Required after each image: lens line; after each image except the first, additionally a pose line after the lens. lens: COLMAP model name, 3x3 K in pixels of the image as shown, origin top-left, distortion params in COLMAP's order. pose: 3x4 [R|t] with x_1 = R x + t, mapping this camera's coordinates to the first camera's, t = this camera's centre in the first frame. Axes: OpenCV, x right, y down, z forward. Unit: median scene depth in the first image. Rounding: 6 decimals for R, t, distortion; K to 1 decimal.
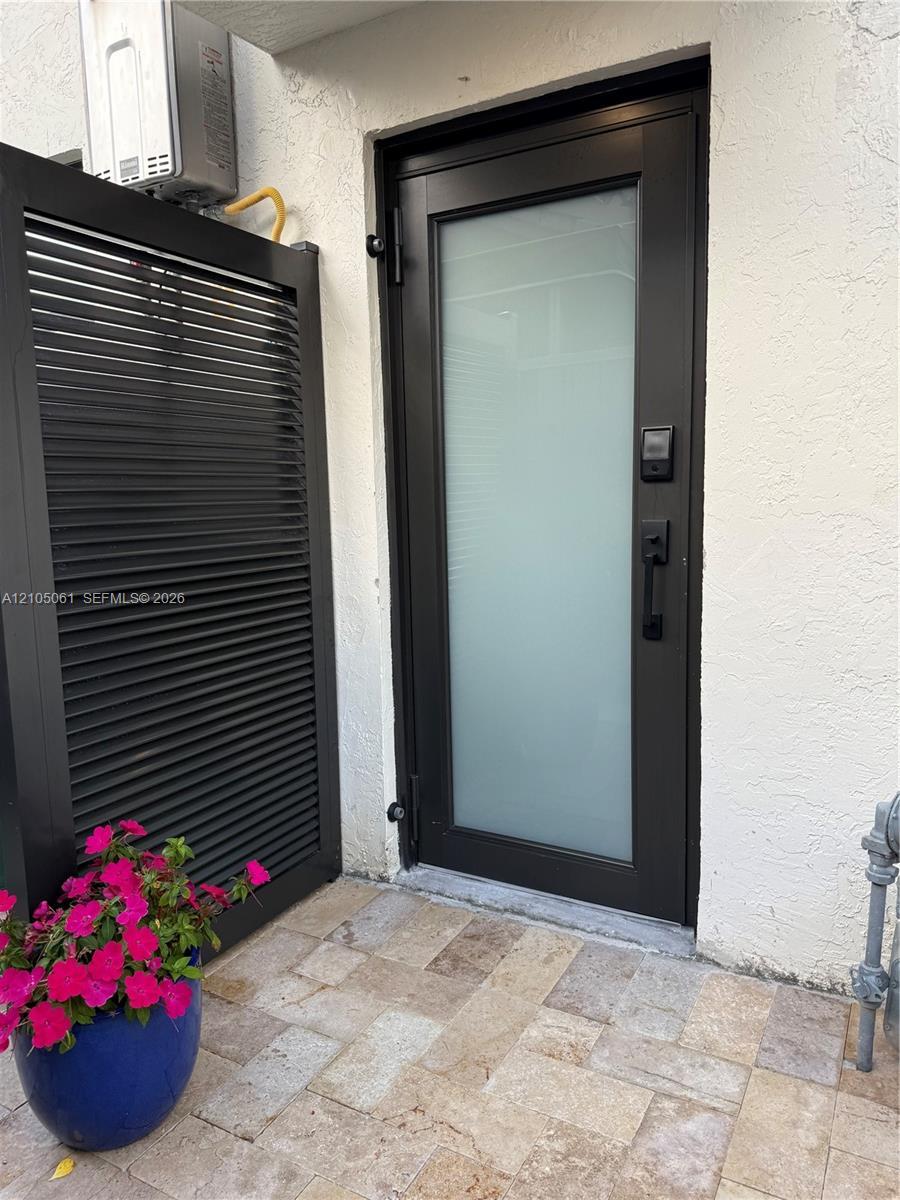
lens RADIAL K [[845.6, 0, 450.0], [0, 845.6, 600.0], [0, 0, 1]] dist [-0.006385, -0.000795]
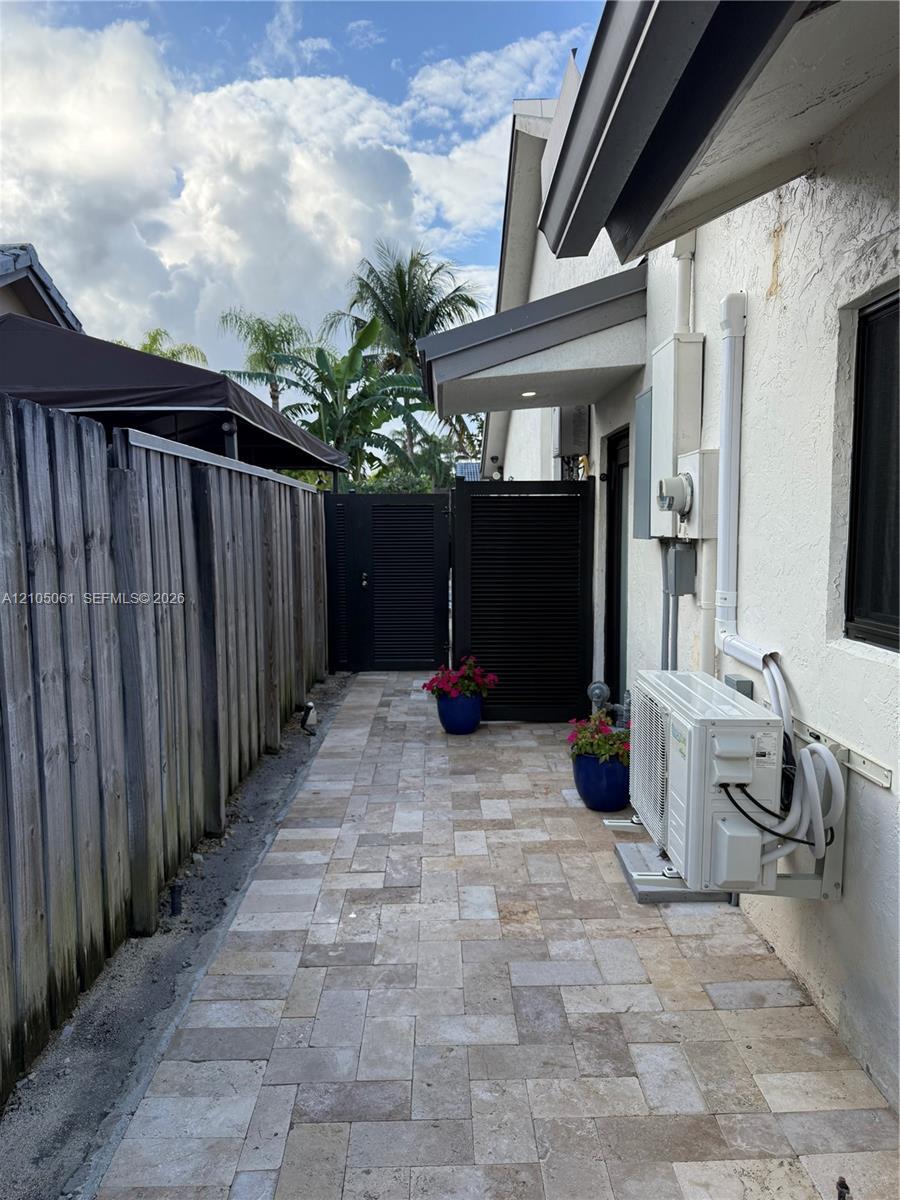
lens RADIAL K [[845.6, 0, 450.0], [0, 845.6, 600.0], [0, 0, 1]] dist [-0.006385, -0.000795]
pose [[0.501424, 0.099022, -0.859517, 1.996810], [-0.121441, 0.991649, 0.043399, -0.097462], [0.856637, 0.082620, 0.509262, -0.730339]]
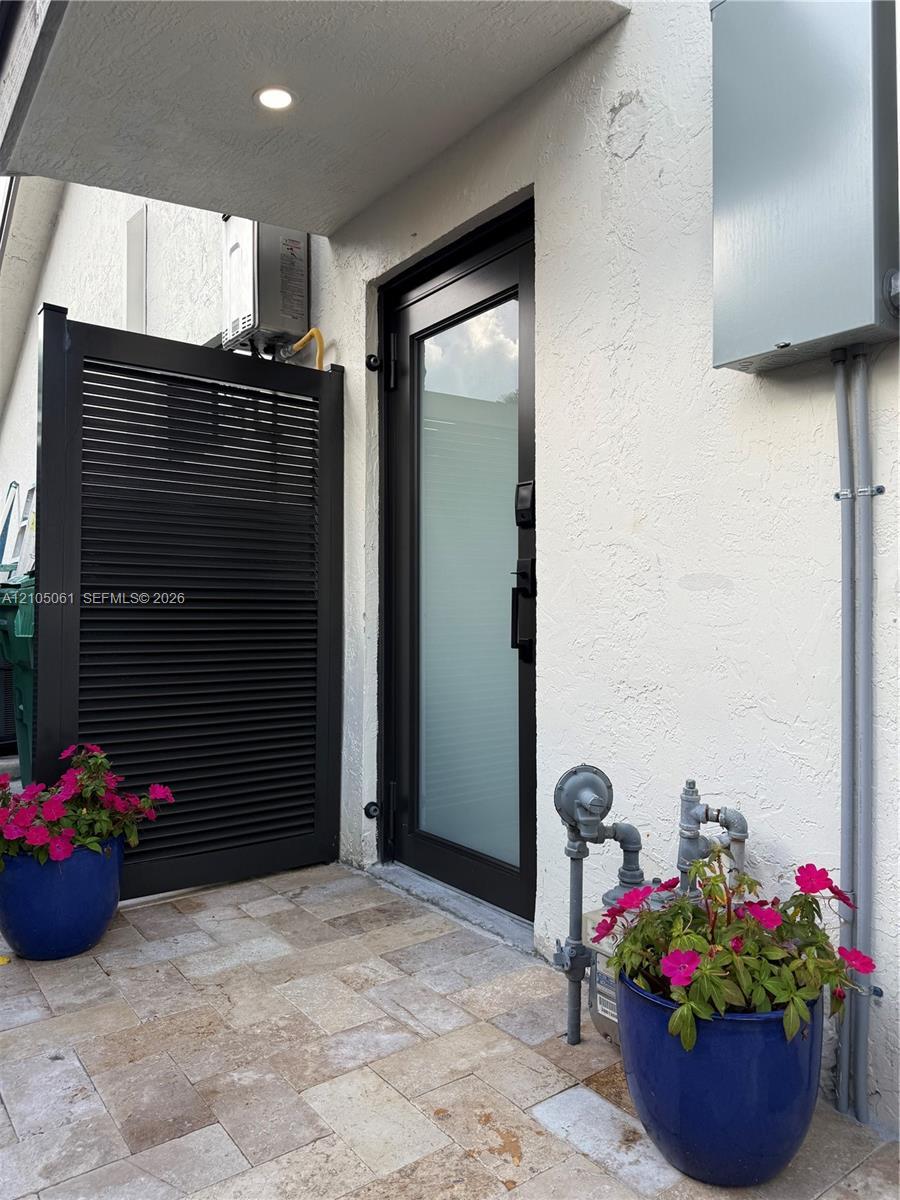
lens RADIAL K [[841.4, 0, 458.6], [0, 841.4, 598.5], [0, 0, 1]] dist [0.026143, -0.046289]
pose [[0.913621, 0.019933, -0.406078, 0.581840], [-0.078355, 0.988706, -0.127756, 0.106785], [0.398945, 0.148539, 0.904864, -0.088624]]
